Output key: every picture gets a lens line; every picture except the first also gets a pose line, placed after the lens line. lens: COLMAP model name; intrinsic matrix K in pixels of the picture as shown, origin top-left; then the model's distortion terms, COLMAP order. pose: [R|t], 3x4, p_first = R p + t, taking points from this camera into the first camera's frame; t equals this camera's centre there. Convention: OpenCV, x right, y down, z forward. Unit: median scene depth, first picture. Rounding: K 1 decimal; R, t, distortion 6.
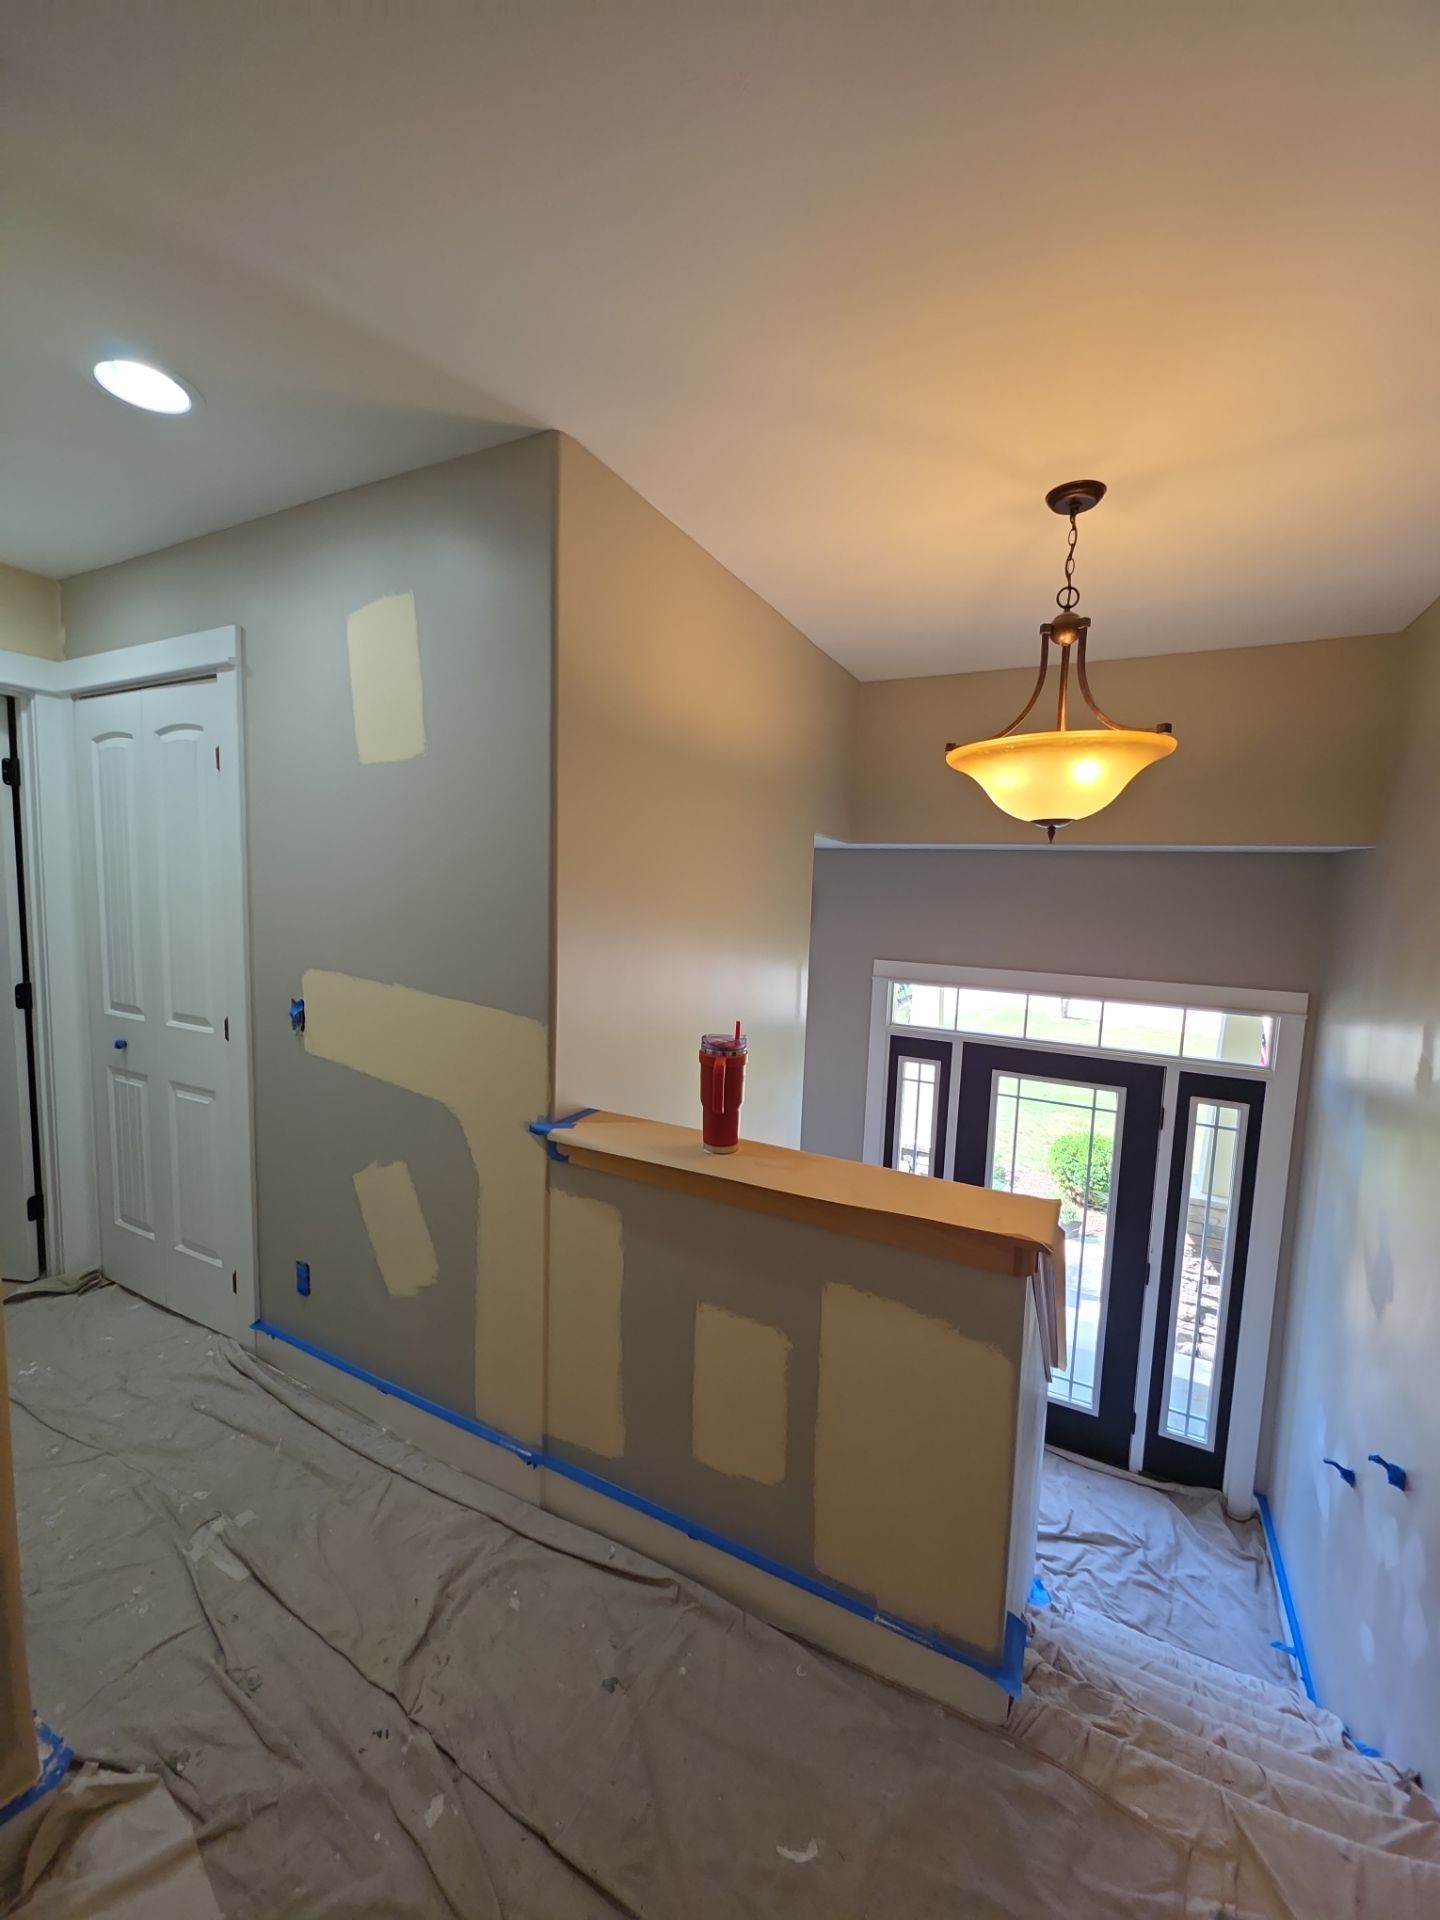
lens RADIAL K [[764.4, 0, 717.2], [0, 764.4, 948.9], [0, 0, 1]] dist [0.008116, -0.005515]
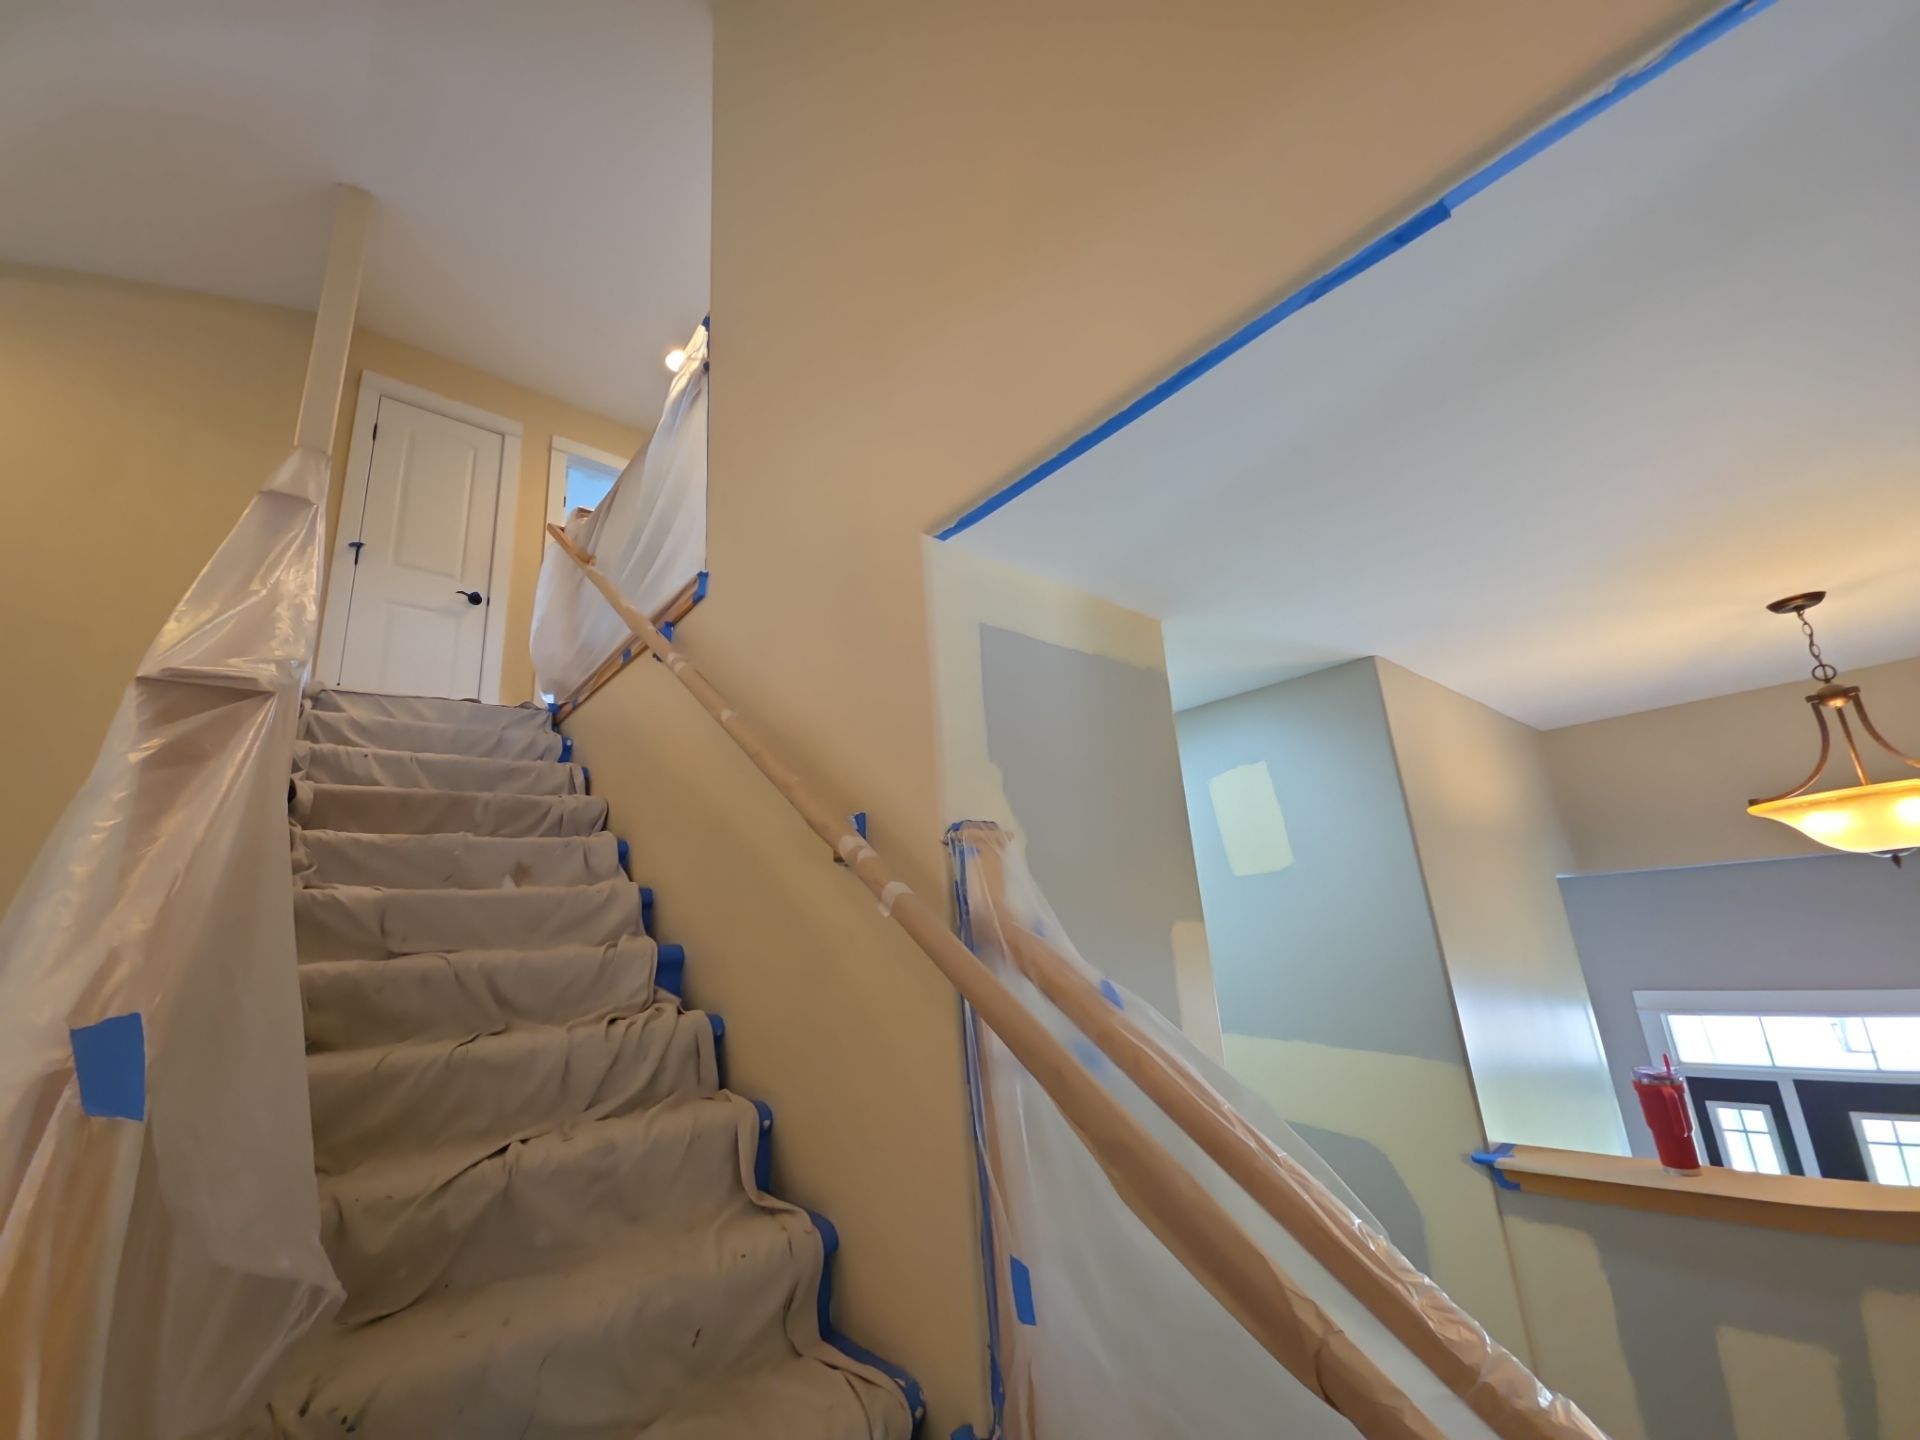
lens RADIAL K [[764.4, 0, 962.0], [0, 764.4, 720.0], [0, 0, 1]] dist [0.008116, -0.005515]
pose [[0.925855, -0.194583, -0.323928, -0.470546], [0.070137, 0.930824, -0.358676, -0.038324], [0.371312, 0.309362, 0.875455, -0.612767]]
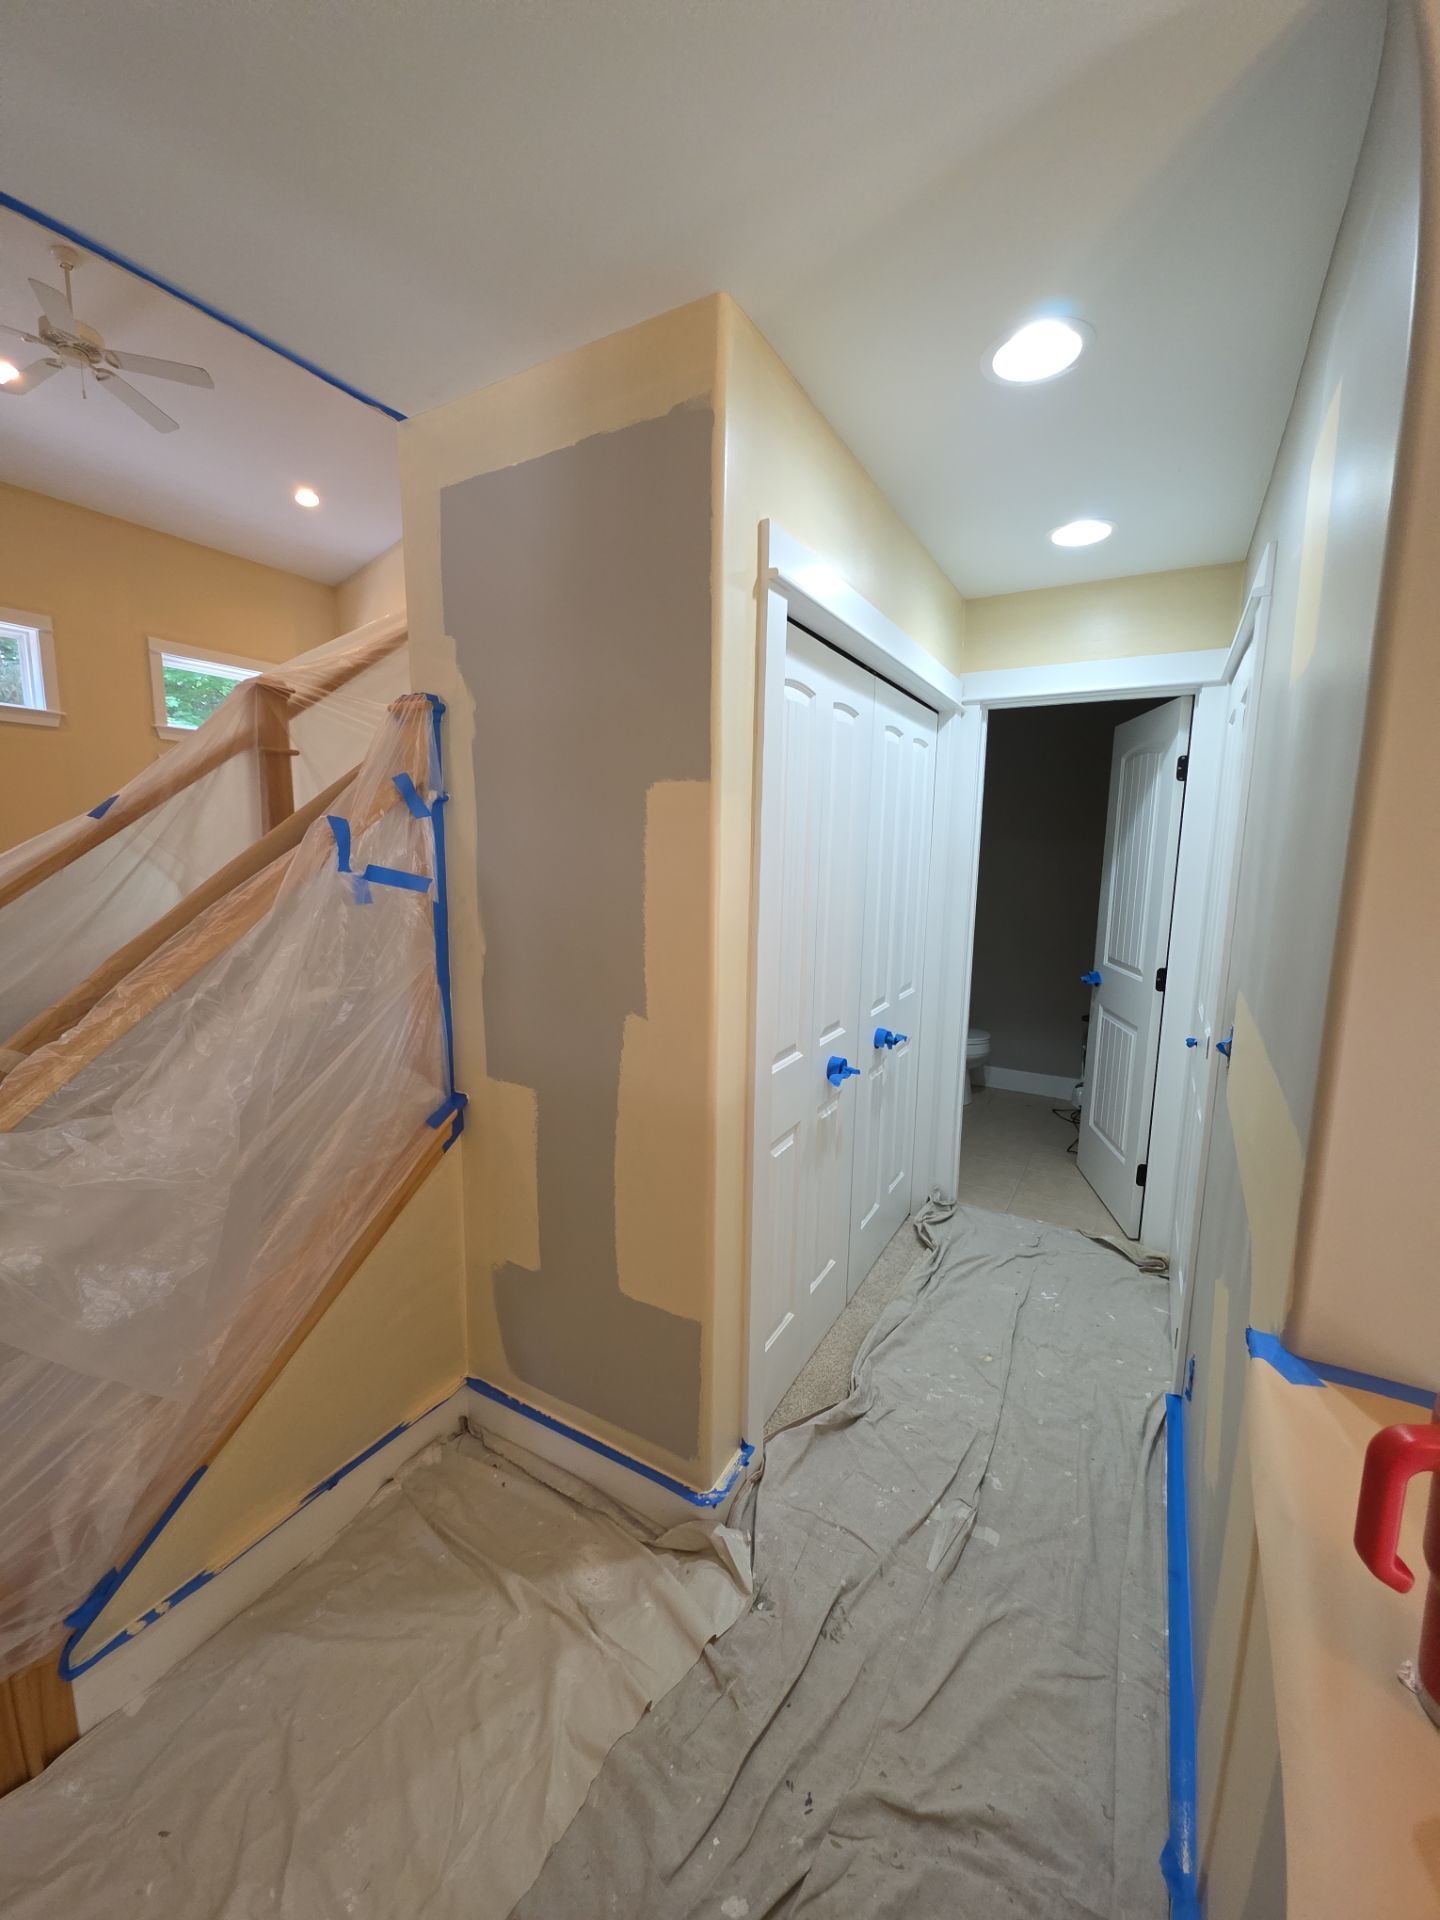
lens RADIAL K [[764.4, 0, 716.9], [0, 764.4, 962.4], [0, 0, 1]] dist [0.008116, -0.005515]
pose [[-0.058940, 0.118455, -0.991209, 0.253292], [-0.096753, 0.987582, 0.123775, -0.049410], [0.993562, 0.103198, -0.046747, 0.591357]]
